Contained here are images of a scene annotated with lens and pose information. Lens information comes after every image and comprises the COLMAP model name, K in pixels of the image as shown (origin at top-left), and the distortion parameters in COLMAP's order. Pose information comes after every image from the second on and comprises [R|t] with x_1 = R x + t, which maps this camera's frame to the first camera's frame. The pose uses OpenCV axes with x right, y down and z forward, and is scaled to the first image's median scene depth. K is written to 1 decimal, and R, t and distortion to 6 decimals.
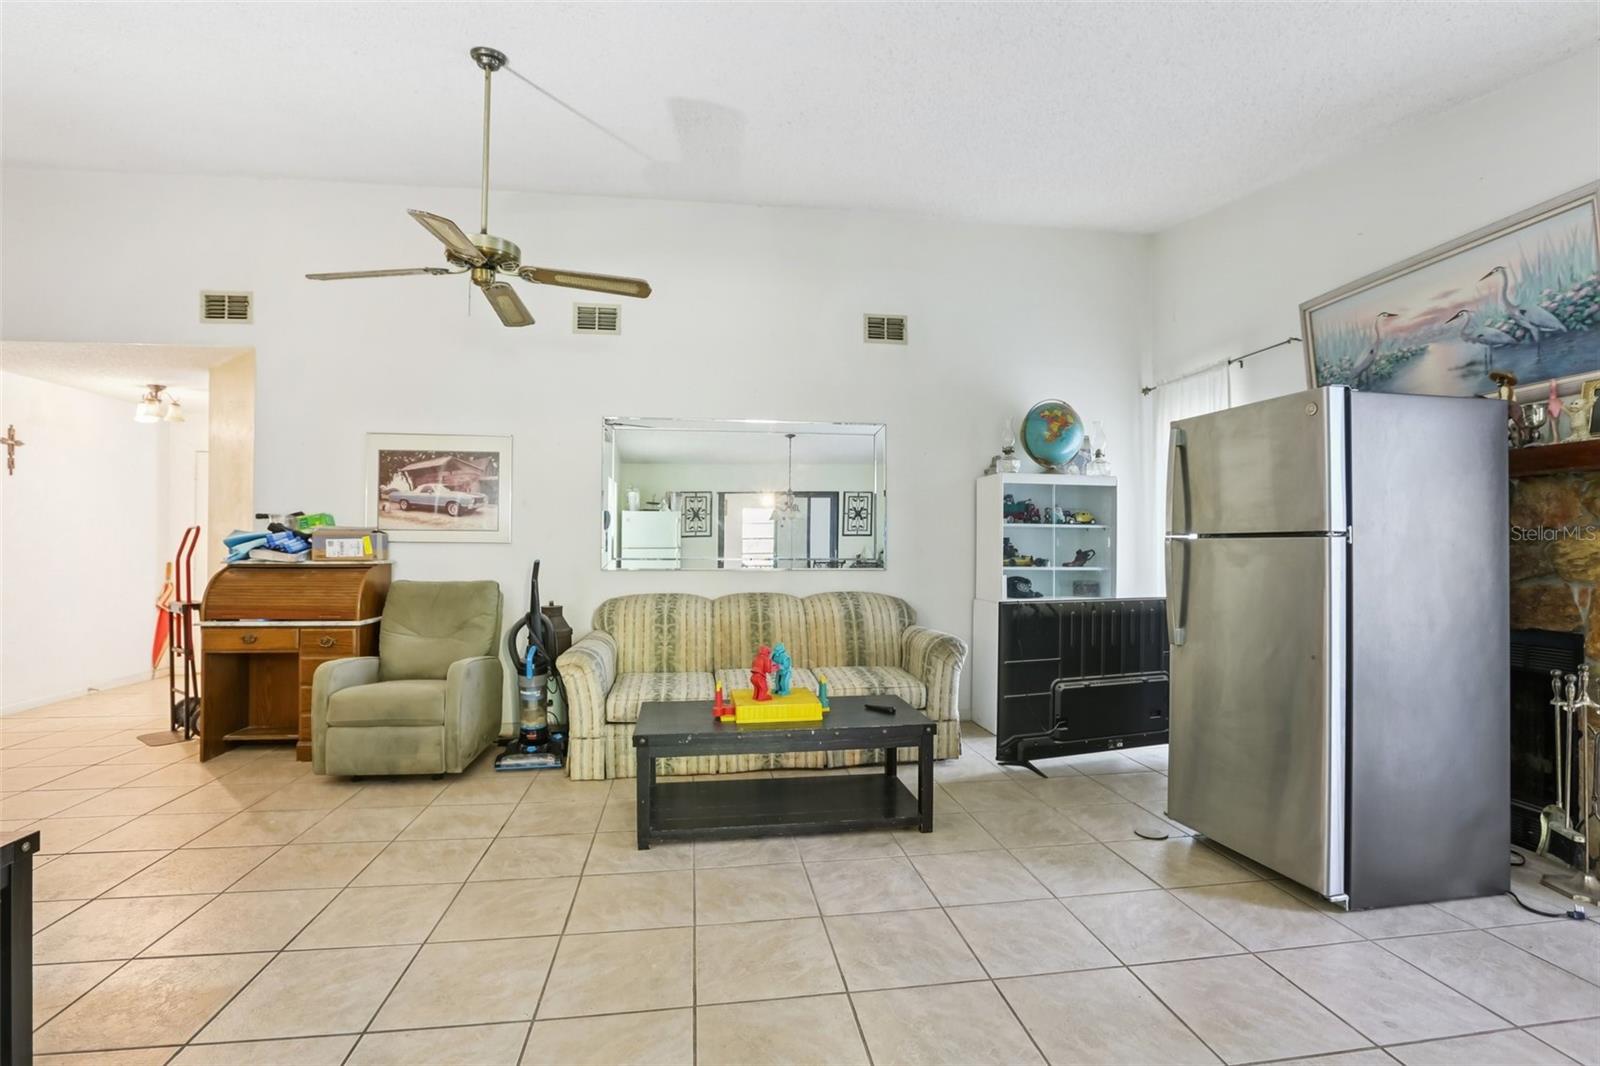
lens RADIAL K [[731.2, 0, 803.1], [0, 731.2, 541.2], [0, 0, 1]] dist [-0.054394, 0.019297]
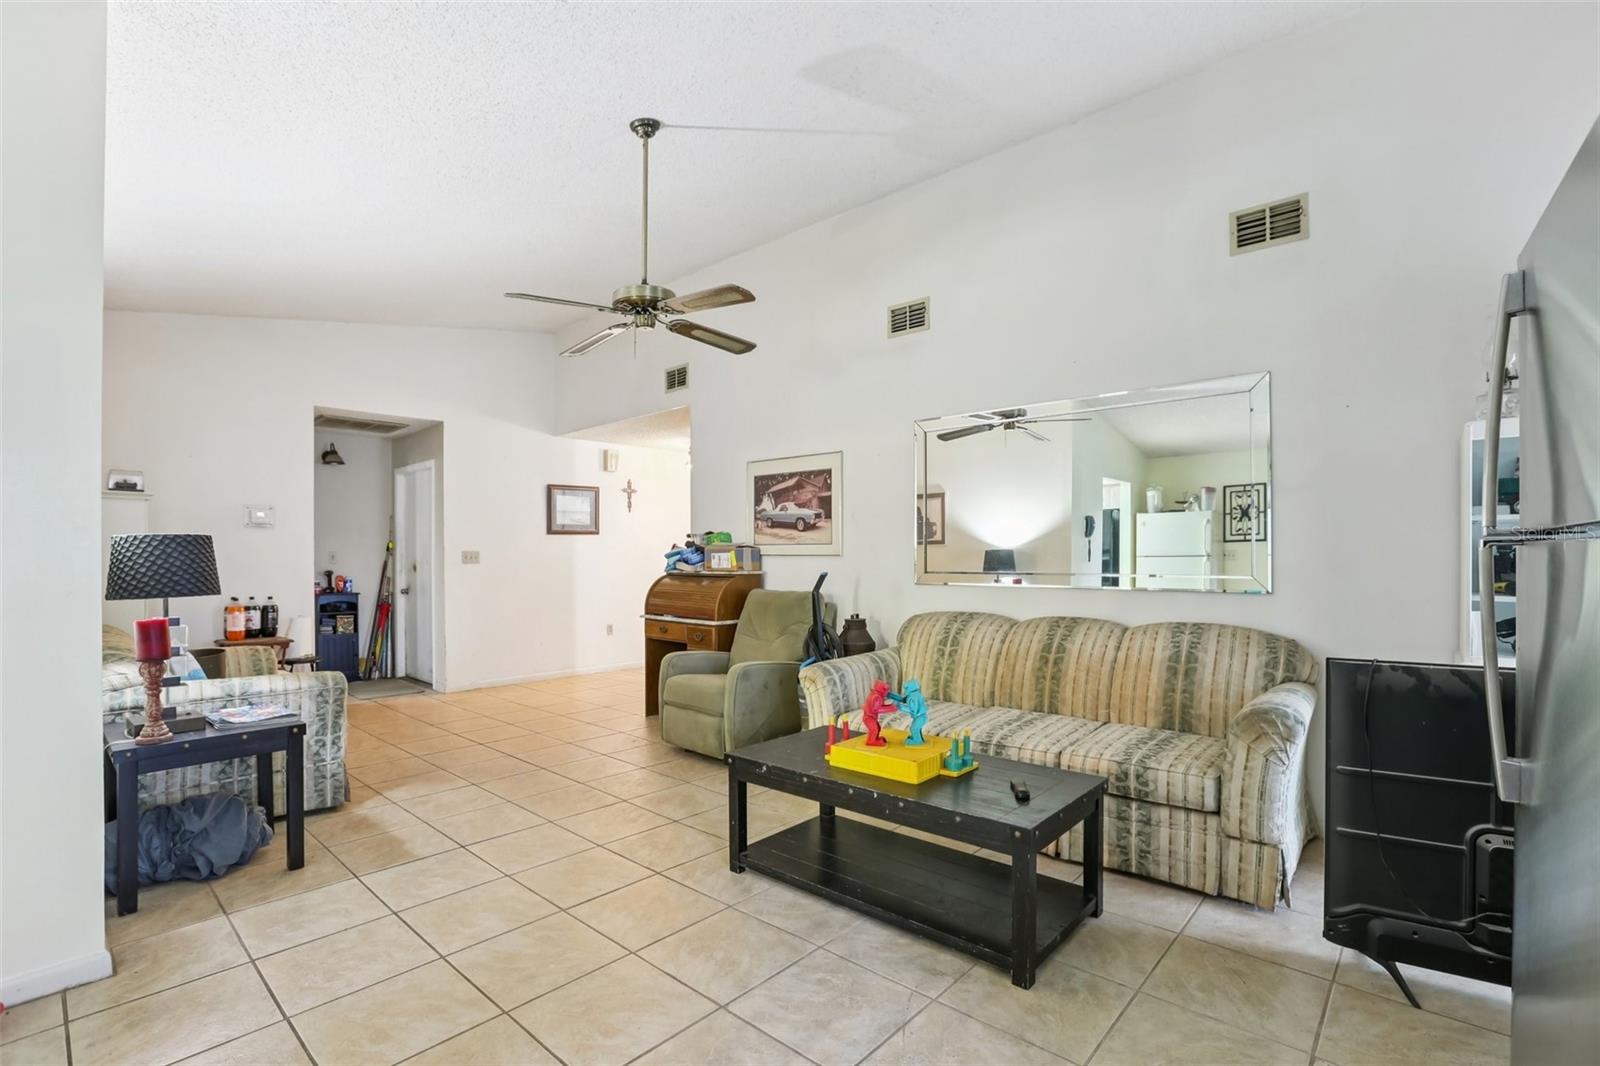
lens RADIAL K [[742.9, 0, 791.9], [0, 742.9, 558.6], [0, 0, 1]] dist [-0.057767, 0.023472]
pose [[0.634544, -0.001616, -0.772885, 0.382876], [0.008885, 0.999947, 0.005205, 0.000944], [0.772836, -0.010170, 0.634524, 0.283616]]
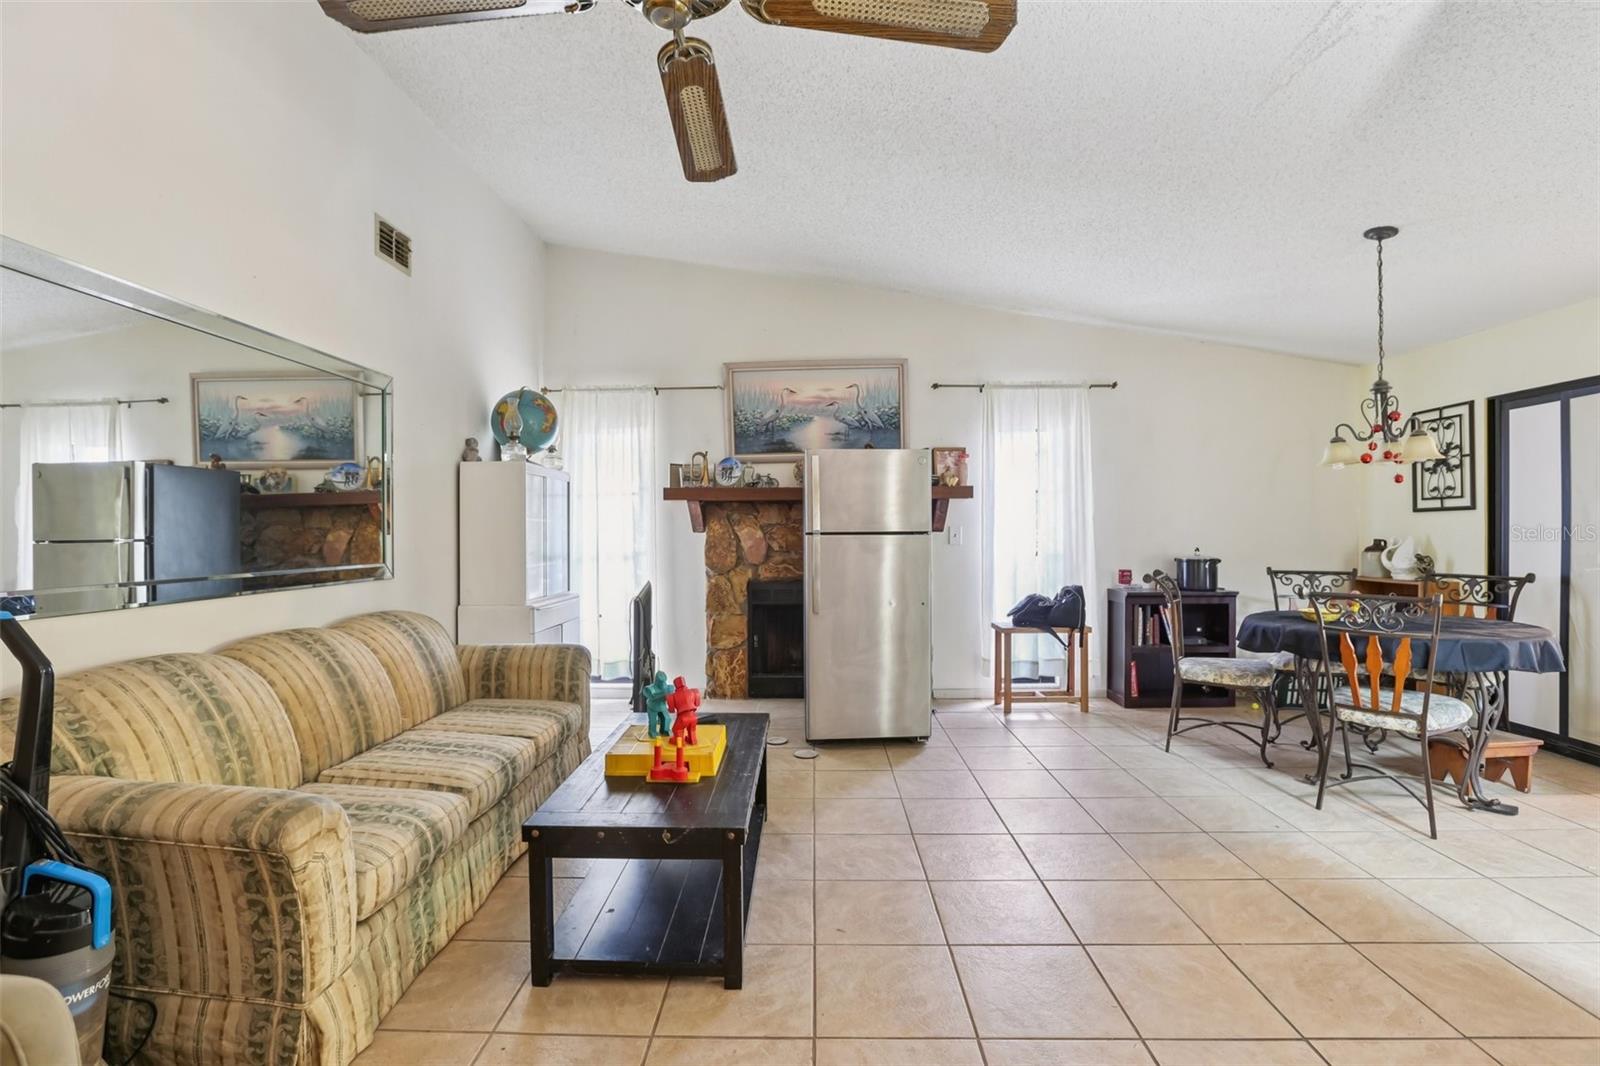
lens RADIAL K [[733.0, 0, 796.8], [0, 733.0, 527.4], [0, 0, 1]] dist [-0.056446, 0.023011]
pose [[0.162522, -0.001027, 0.986704, -0.588729], [-0.001364, 0.999998, 0.001265, -0.013012], [-0.986704, -0.001552, 0.162520, 0.542705]]
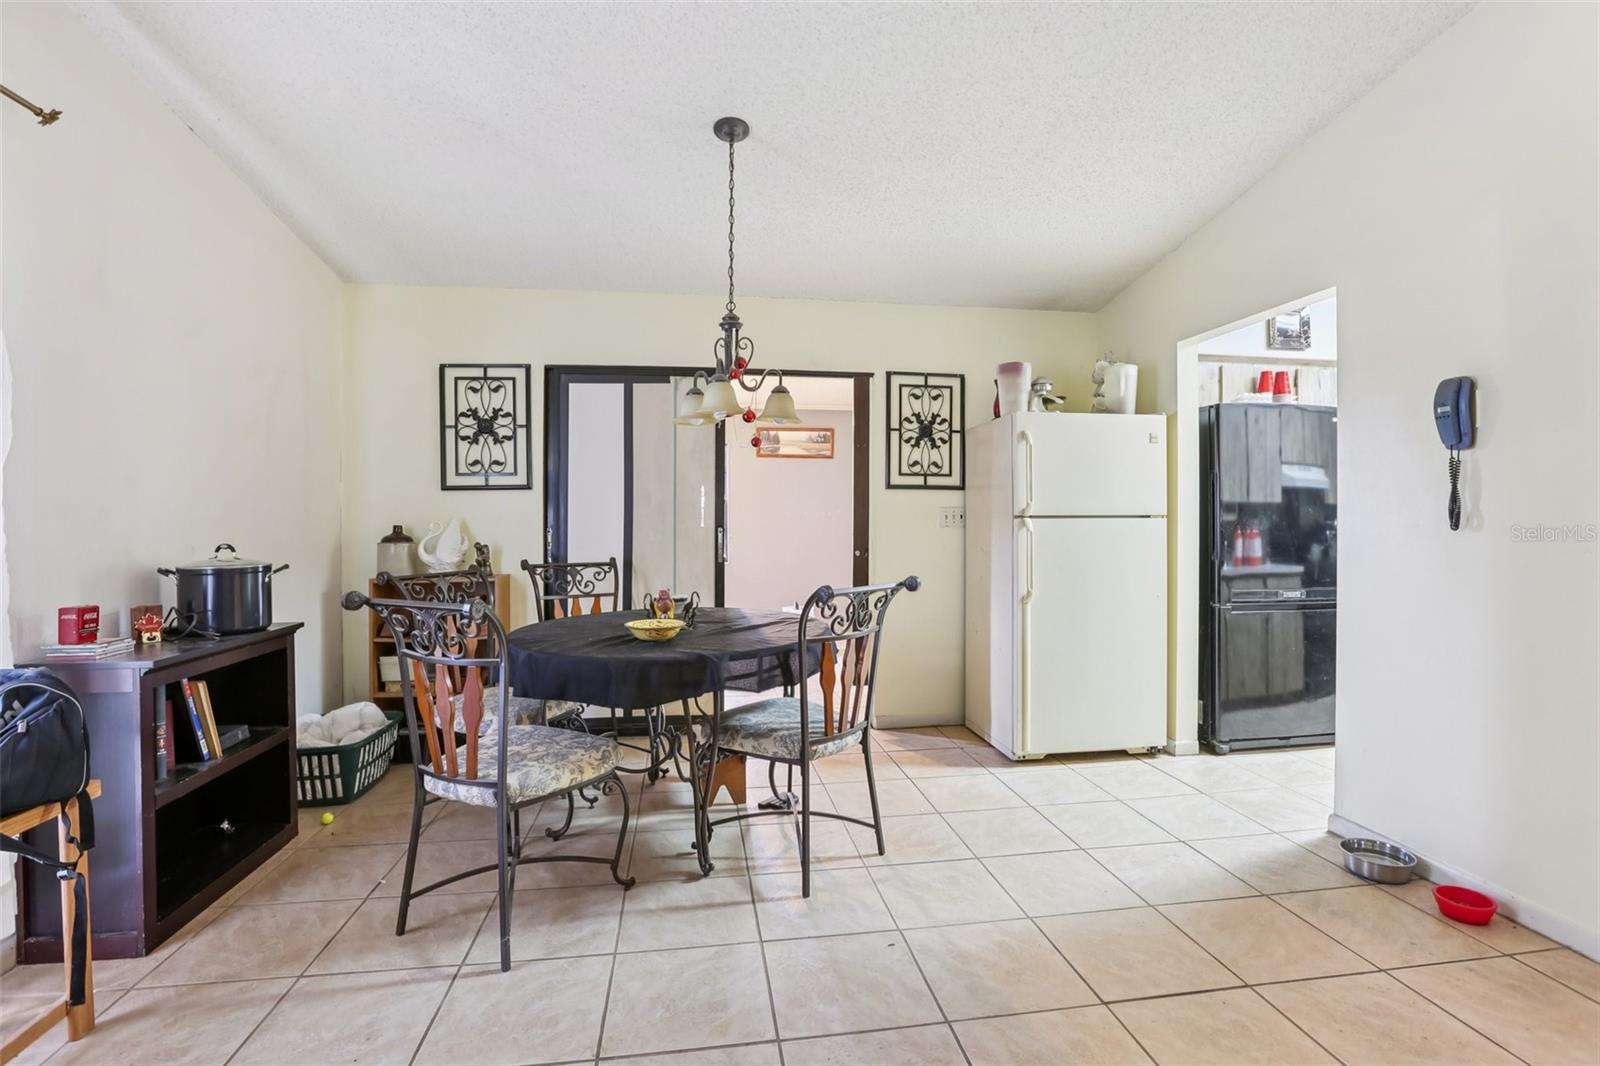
lens RADIAL K [[733.0, 0, 796.8], [0, 733.0, 527.4], [0, 0, 1]] dist [-0.056446, 0.023011]
pose [[-0.999992, 0.001151, -0.003926, 0.229965], [0.001133, 0.999989, 0.004527, 0.004760], [0.003931, 0.004522, -0.999982, 0.659441]]
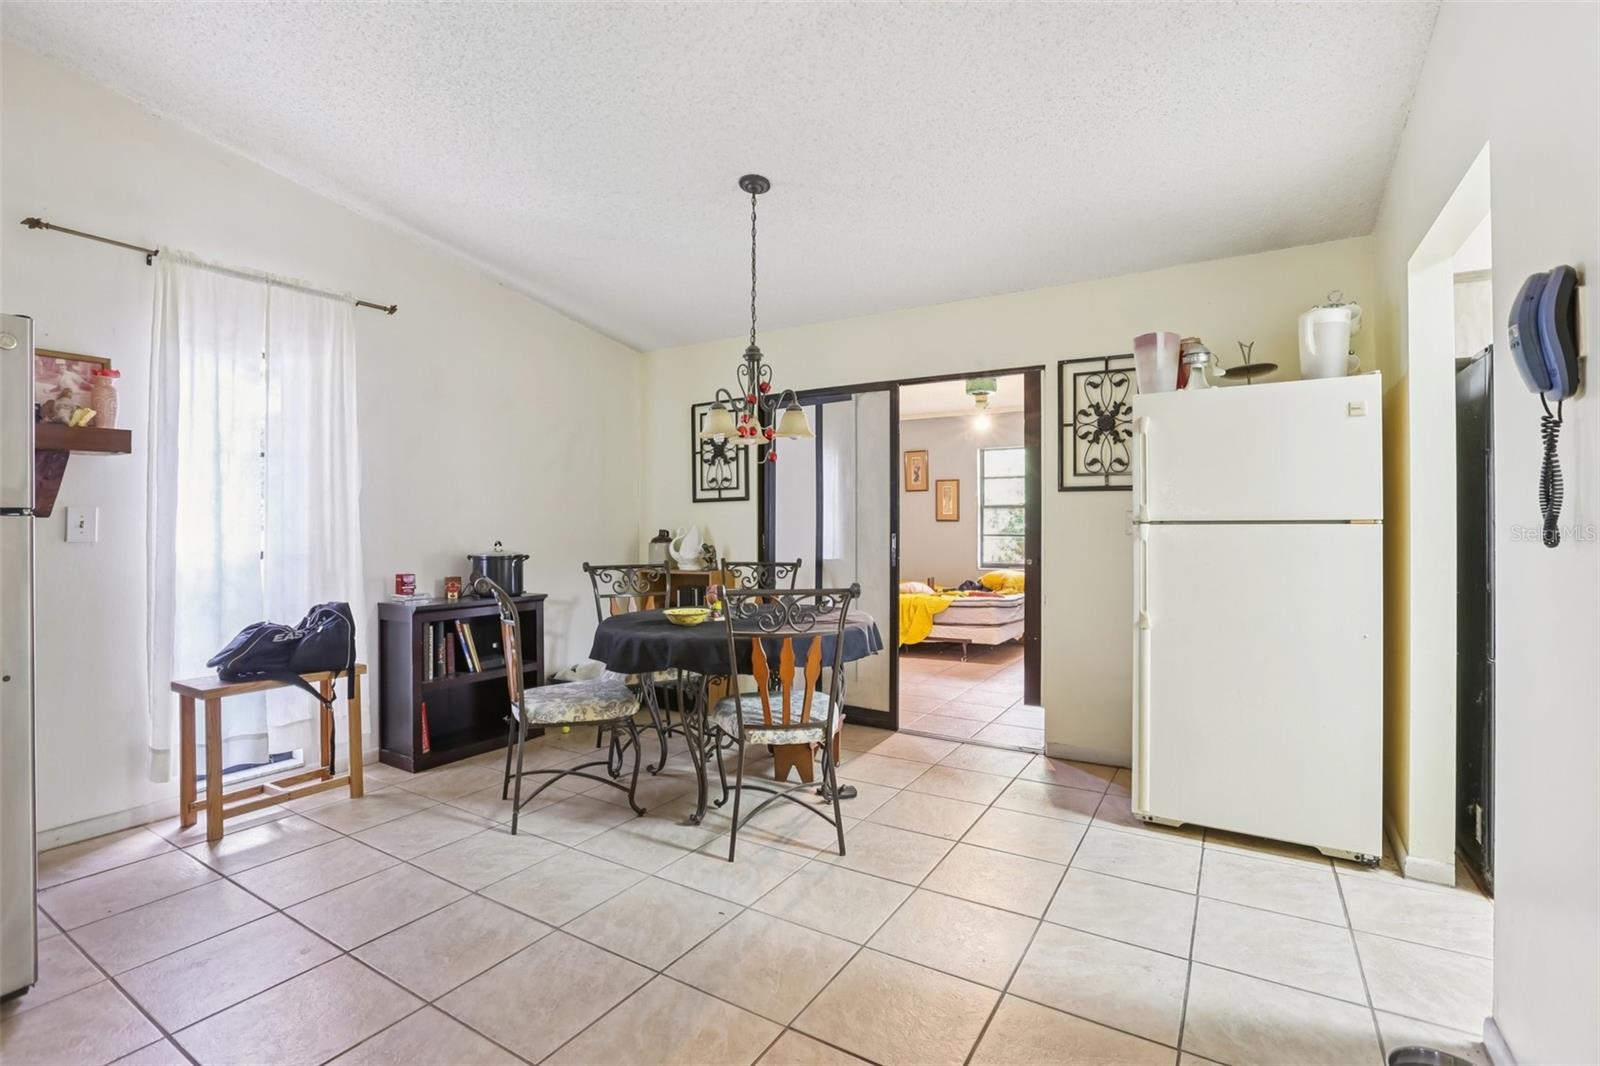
lens RADIAL K [[733.0, 0, 796.8], [0, 733.0, 527.4], [0, 0, 1]] dist [-0.056446, 0.023011]
pose [[-0.769802, -0.001922, 0.638280, -0.200603], [-0.003071, 0.999995, -0.000692, 0.002452], [-0.638276, -0.002493, -0.769804, 0.557424]]
